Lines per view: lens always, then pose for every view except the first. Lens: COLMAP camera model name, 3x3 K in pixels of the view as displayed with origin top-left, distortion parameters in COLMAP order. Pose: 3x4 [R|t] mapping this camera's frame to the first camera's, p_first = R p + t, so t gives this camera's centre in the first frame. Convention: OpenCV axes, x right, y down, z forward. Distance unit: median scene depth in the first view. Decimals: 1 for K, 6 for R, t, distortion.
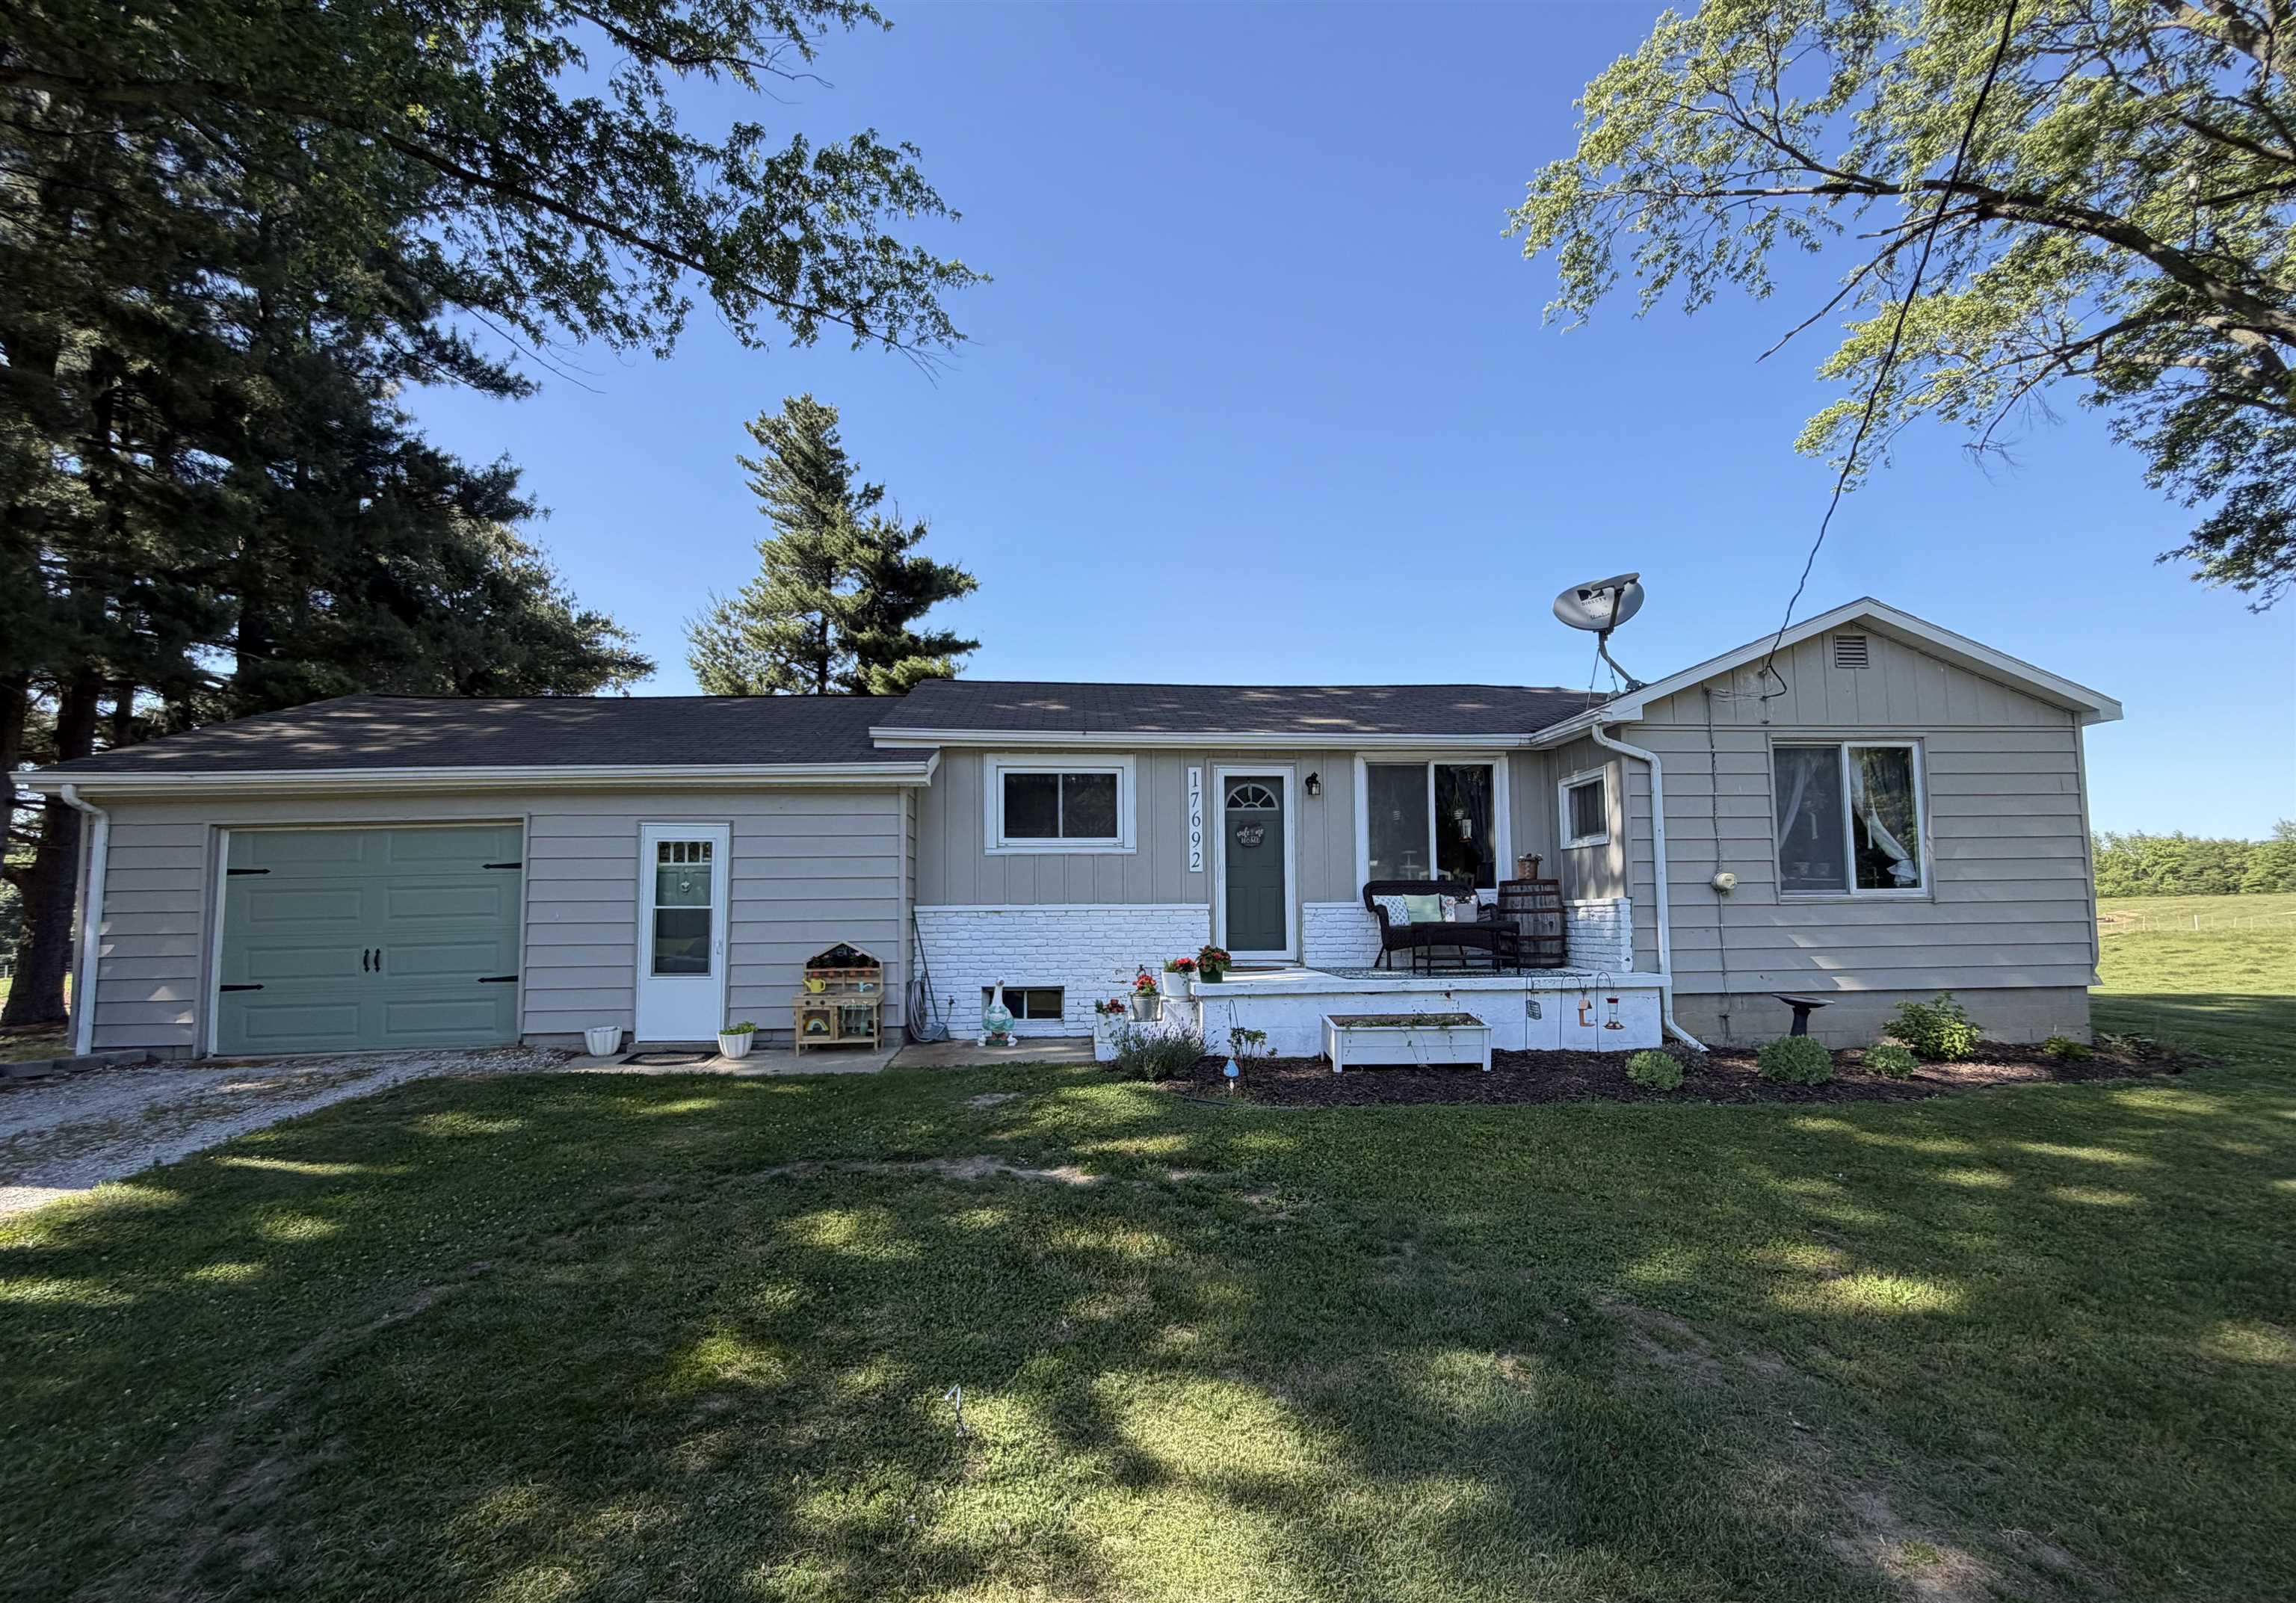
lens RADIAL K [[957.1, 0, 1181.1], [0, 957.1, 862.4], [0, 0, 1]] dist [0.000580, -0.000653]
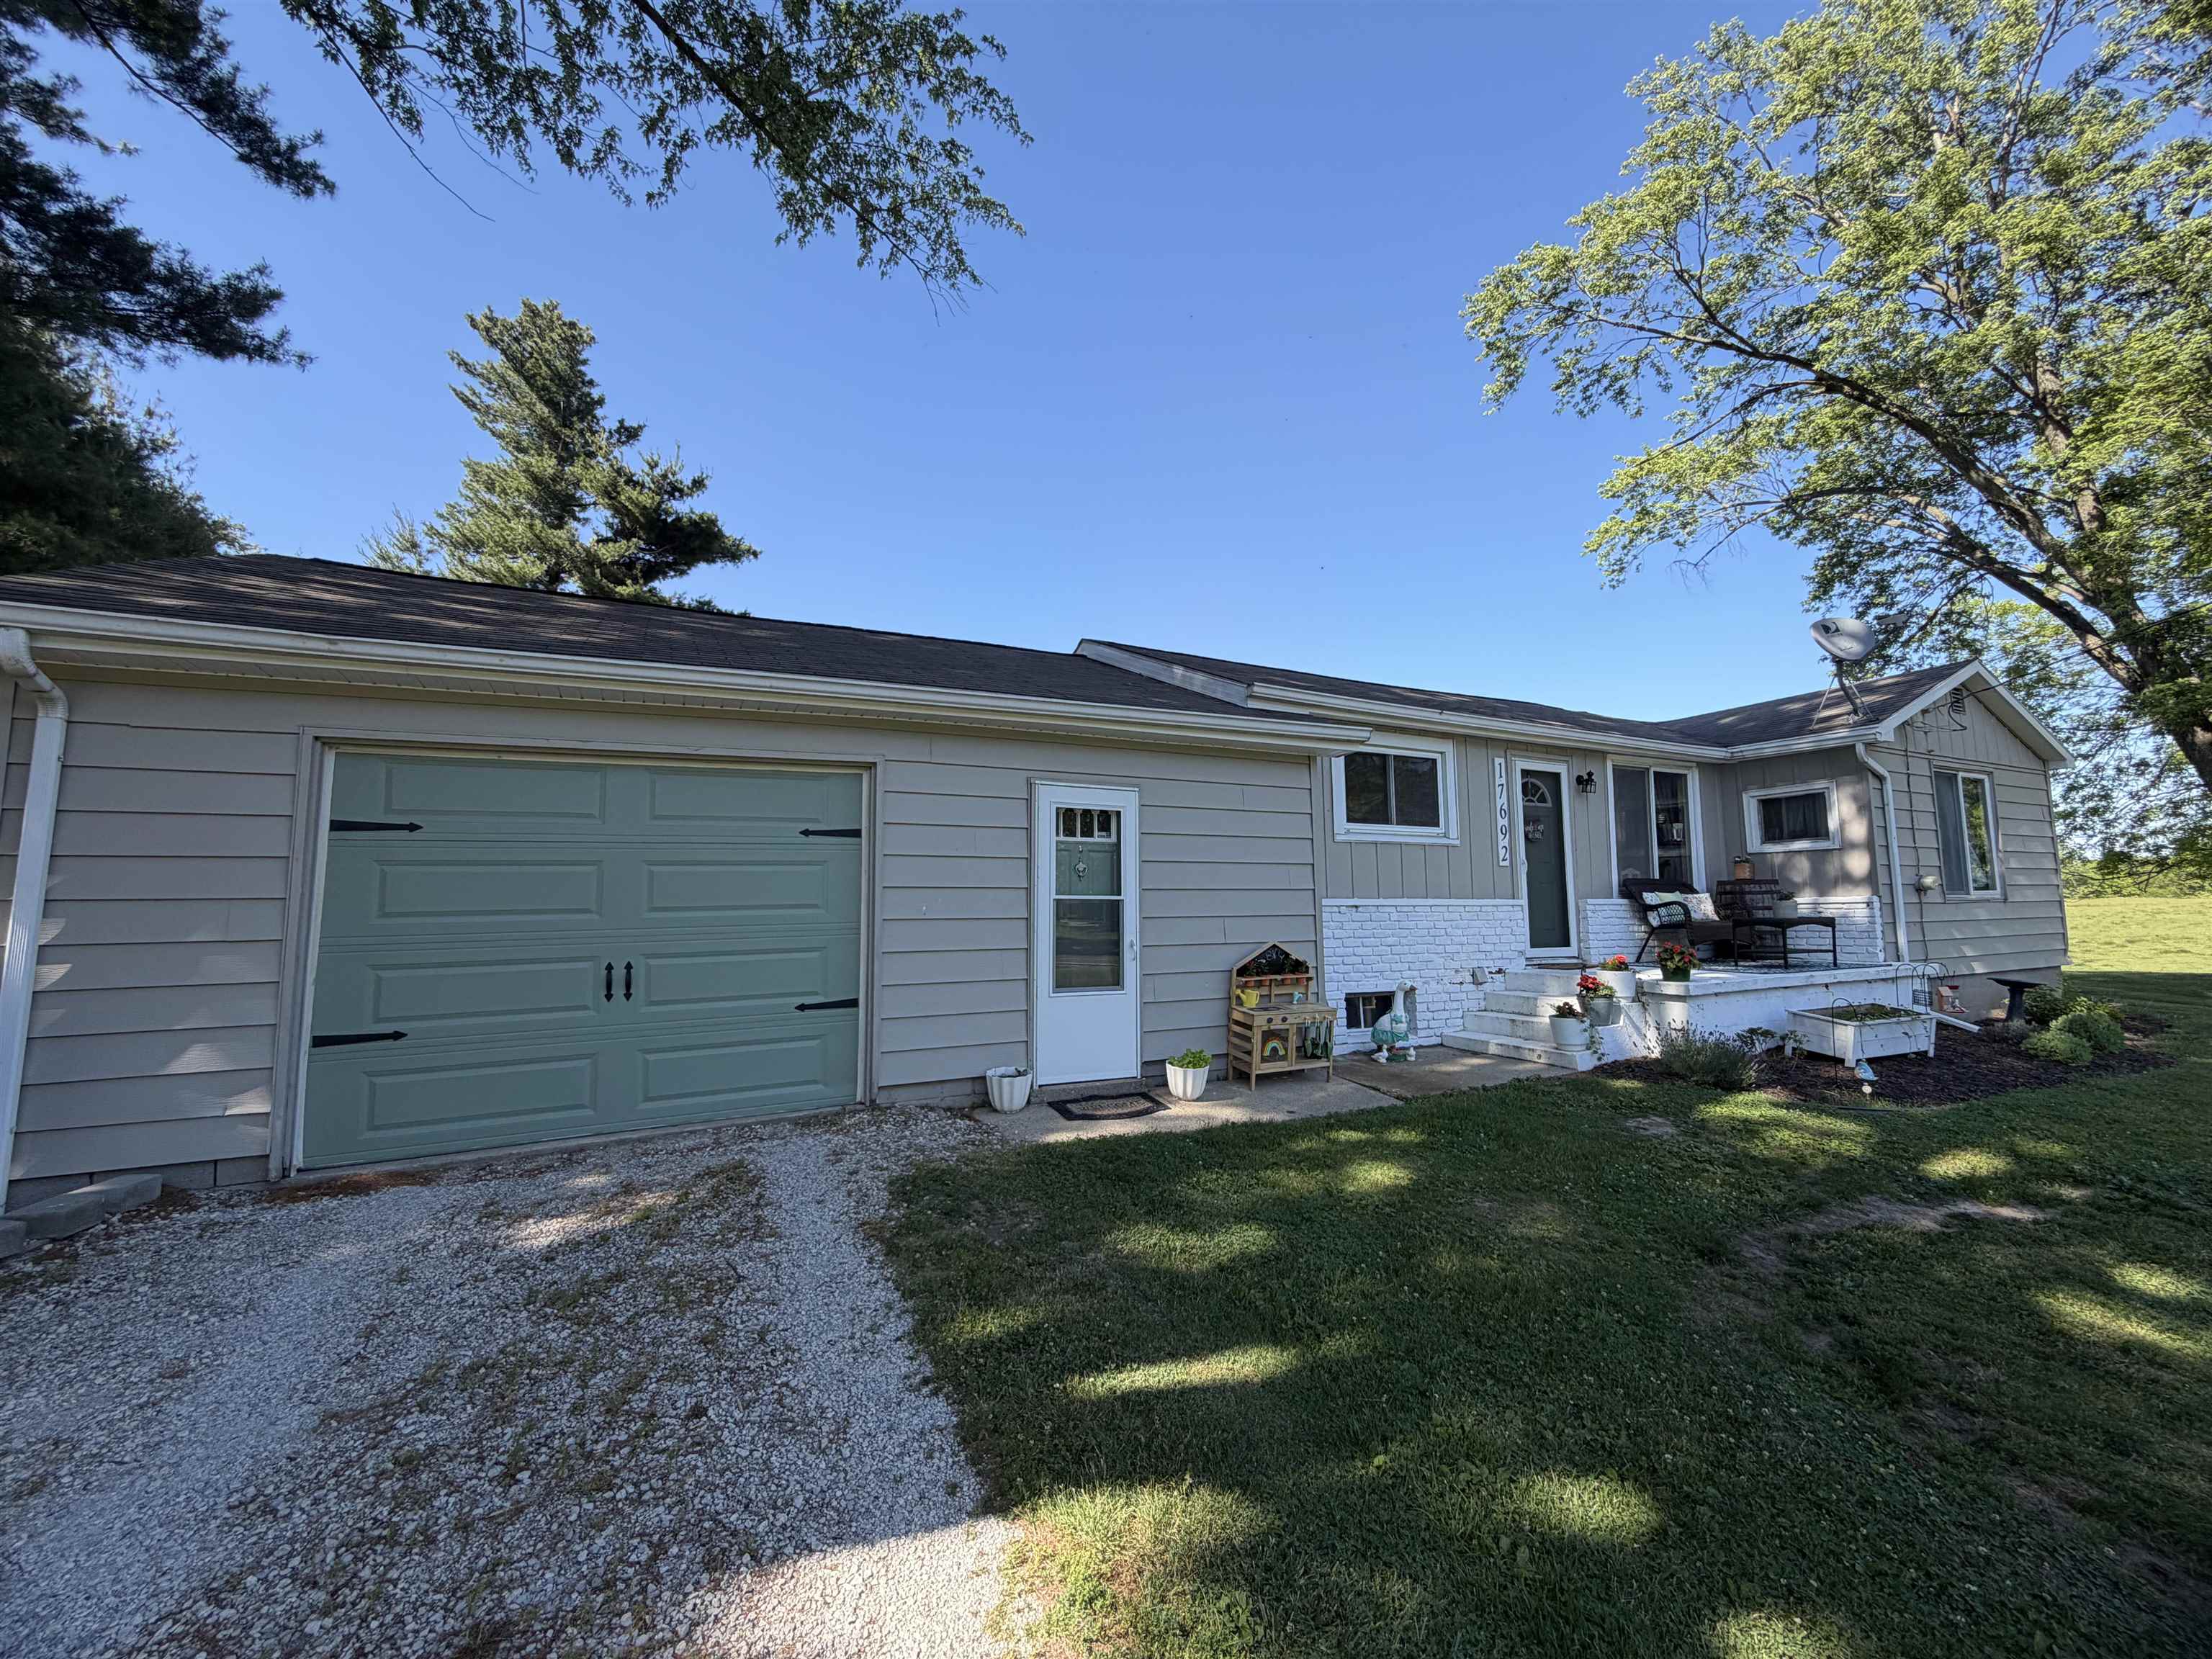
lens RADIAL K [[887.2, 0, 1106.4], [0, 887.2, 821.9], [0, 0, 1]] dist [0.000587, -0.000497]
pose [[0.924630, 0.040818, 0.378674, -0.698513], [-0.021165, 0.998211, -0.055920, 0.024141], [-0.380279, 0.043691, 0.923839, 0.326524]]
